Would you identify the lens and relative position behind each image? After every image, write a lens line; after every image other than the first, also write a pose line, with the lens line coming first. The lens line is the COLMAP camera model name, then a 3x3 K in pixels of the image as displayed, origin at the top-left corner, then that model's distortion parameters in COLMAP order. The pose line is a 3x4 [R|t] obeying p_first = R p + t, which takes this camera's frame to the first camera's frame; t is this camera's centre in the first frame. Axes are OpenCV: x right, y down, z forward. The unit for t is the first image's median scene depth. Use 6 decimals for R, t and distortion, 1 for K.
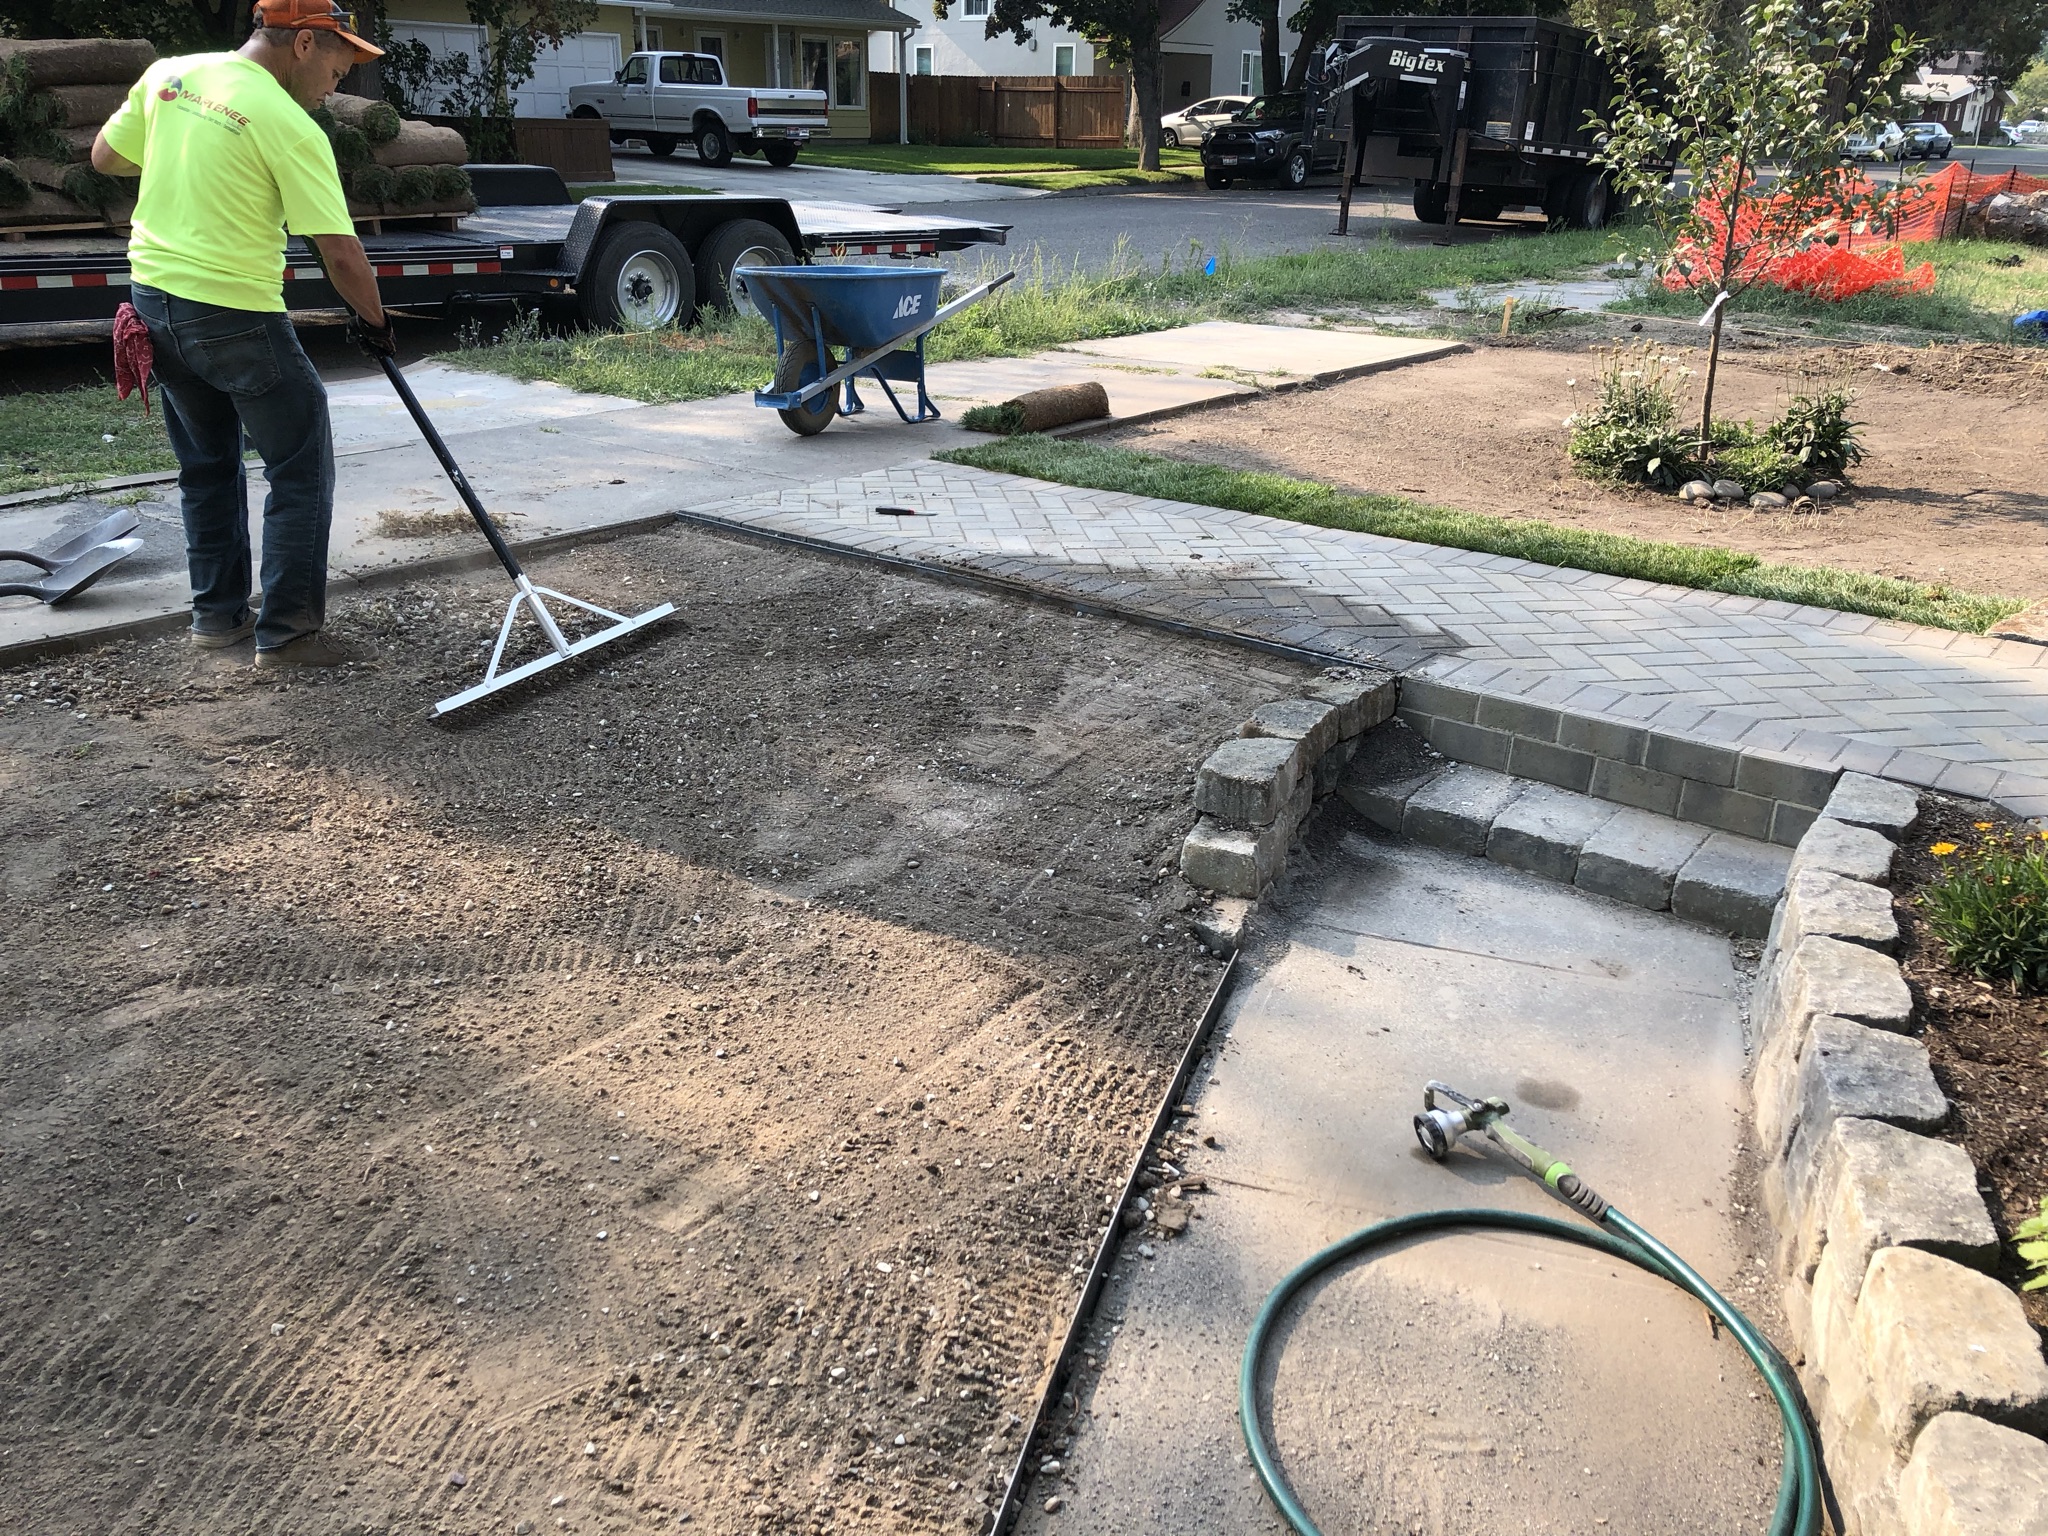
lens RADIAL K [[1685.8, 0, 1033.0], [0, 1685.8, 755.8], [0, 0, 1]] dist [0.021604, 0.006259]
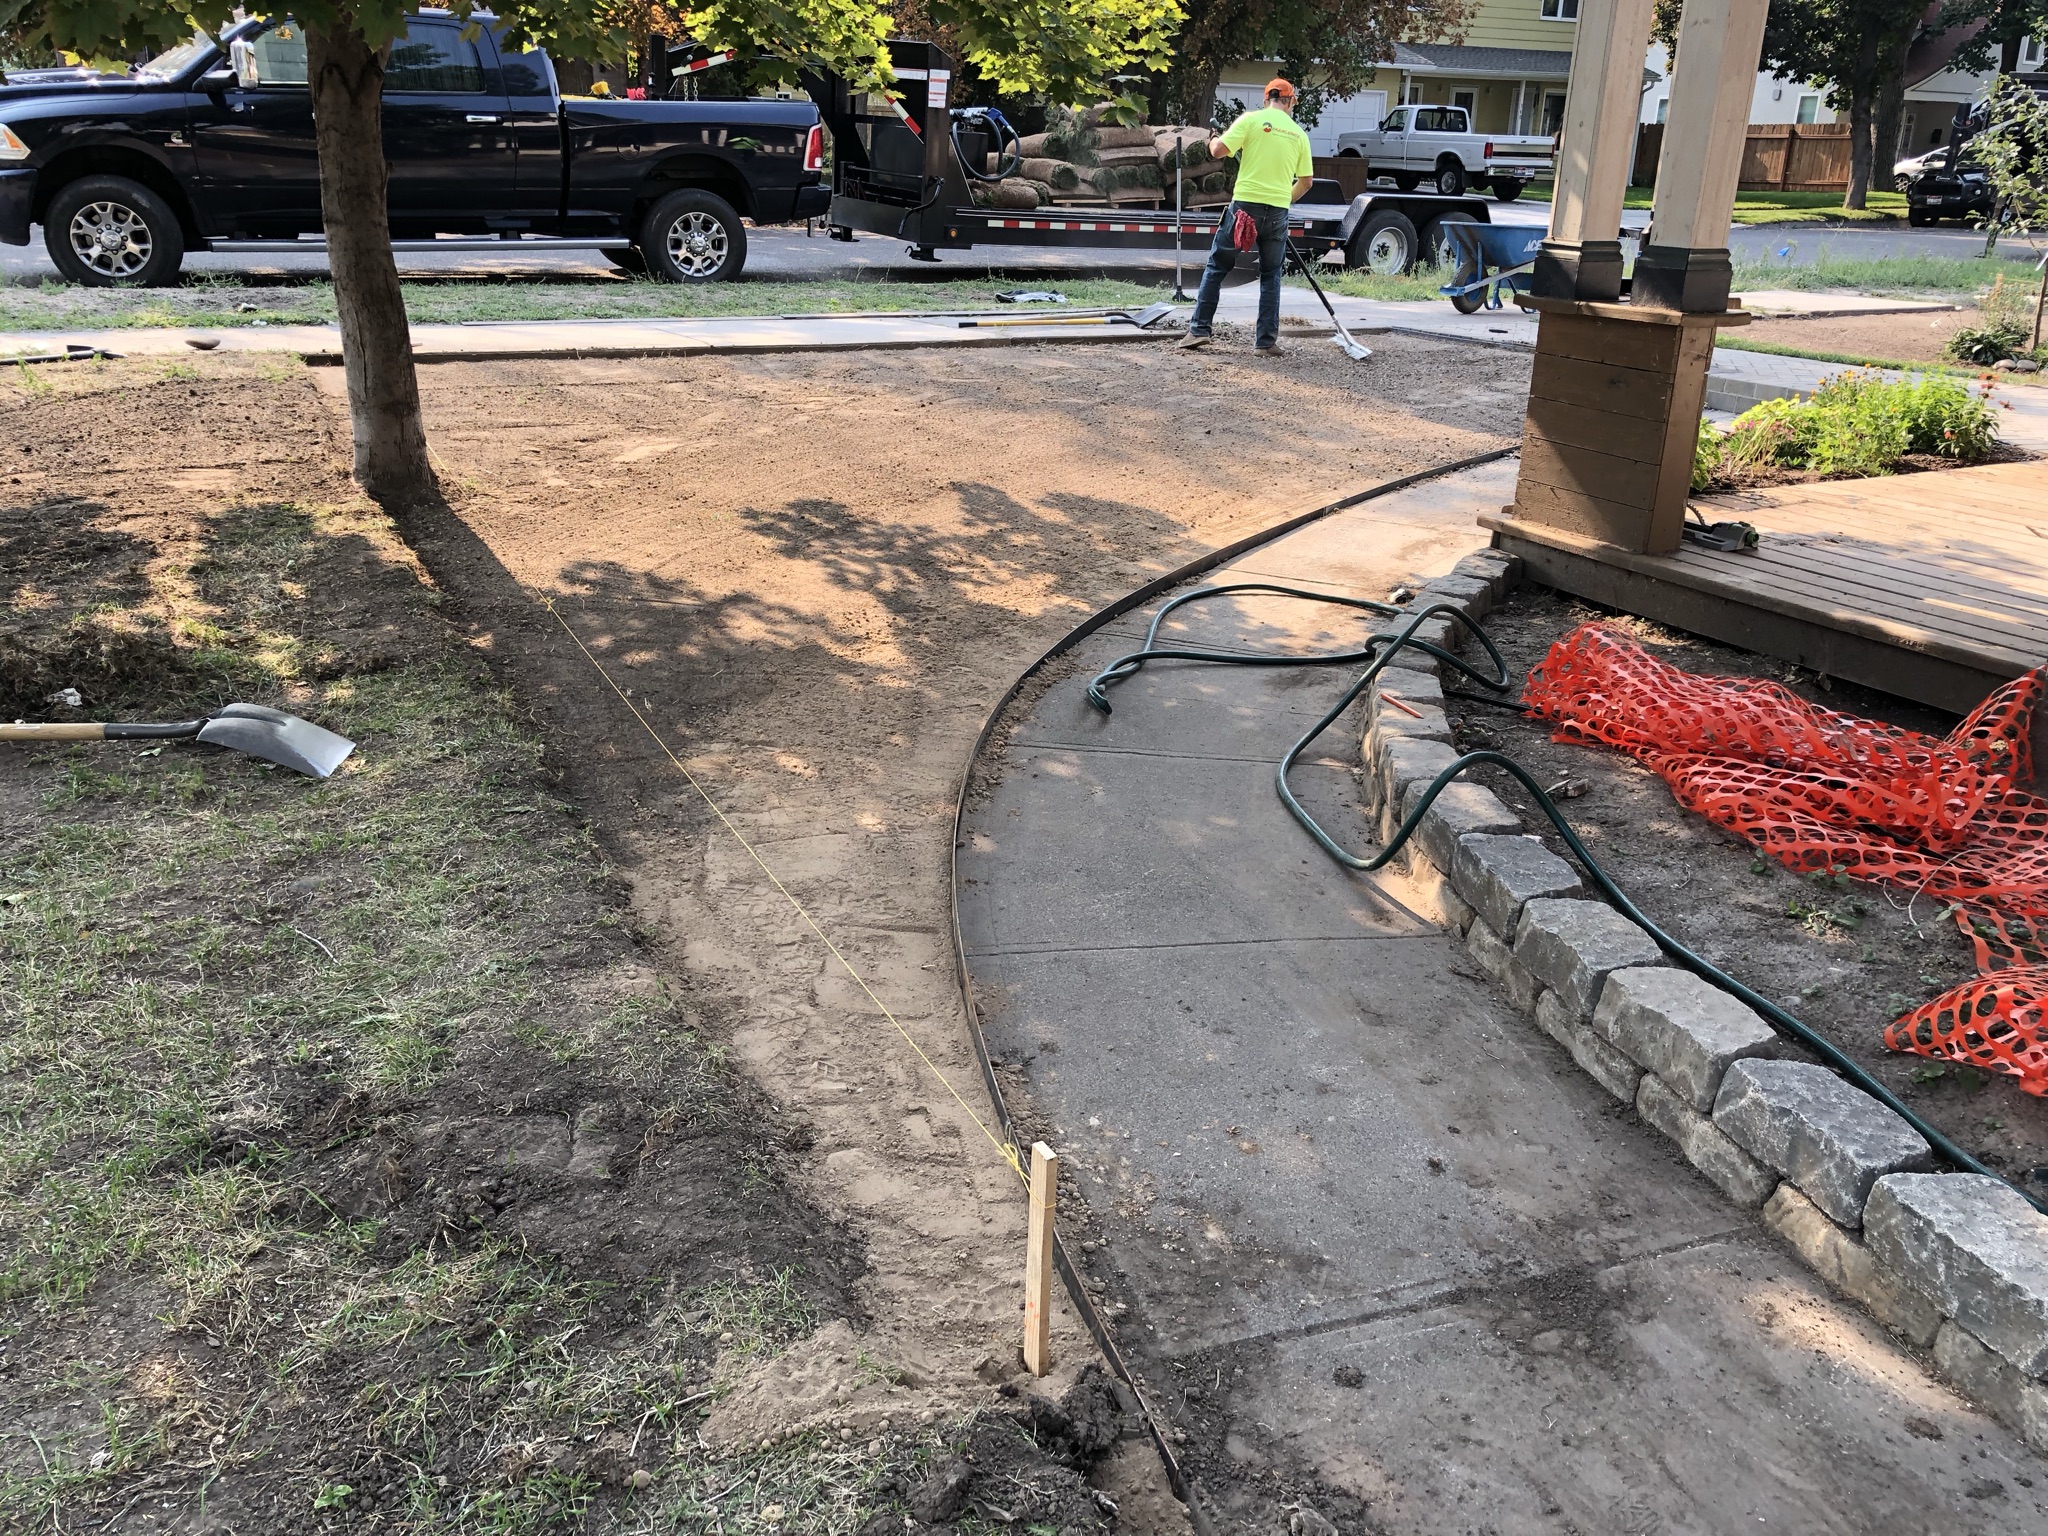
lens RADIAL K [[1685.8, 0, 1033.0], [0, 1685.8, 755.8], [0, 0, 1]] dist [0.021604, 0.006259]
pose [[0.917131, 0.142388, -0.372284, 0.045509], [-0.152231, 0.988340, 0.002987, 0.085132], [0.368369, 0.053934, 0.928114, -0.206503]]
